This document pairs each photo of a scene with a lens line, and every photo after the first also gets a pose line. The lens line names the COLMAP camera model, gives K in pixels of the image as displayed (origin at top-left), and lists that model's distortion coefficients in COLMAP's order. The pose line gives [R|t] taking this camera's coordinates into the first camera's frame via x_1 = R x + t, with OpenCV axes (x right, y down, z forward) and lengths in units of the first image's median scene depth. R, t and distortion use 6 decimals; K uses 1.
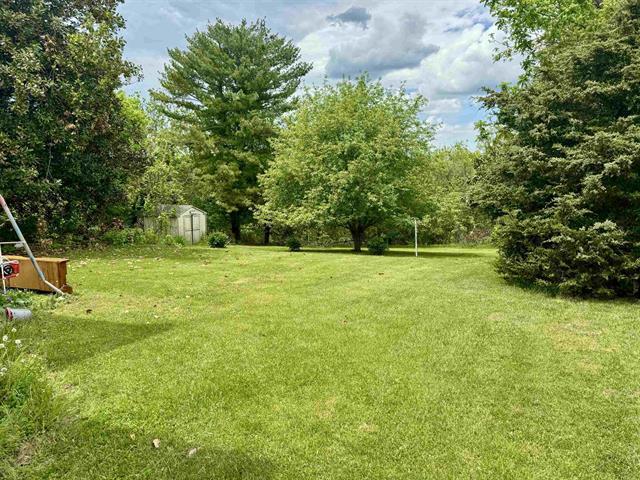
lens RADIAL K [[491.8, 0, 320.8], [0, 491.8, 244.6], [0, 0, 1]] dist [0.058738, -0.063341]
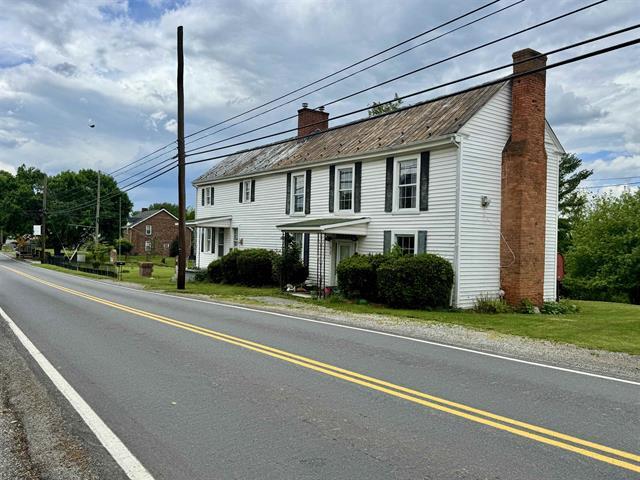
lens RADIAL K [[515.8, 0, 319.4], [0, 515.8, 239.6], [0, 0, 1]] dist [-0.002884, -0.000124]
pose [[0.897093, 0.002582, -0.441834, -0.140208], [-0.073156, 0.987049, -0.142766, 0.137628], [0.435743, 0.160397, 0.885664, -1.101453]]
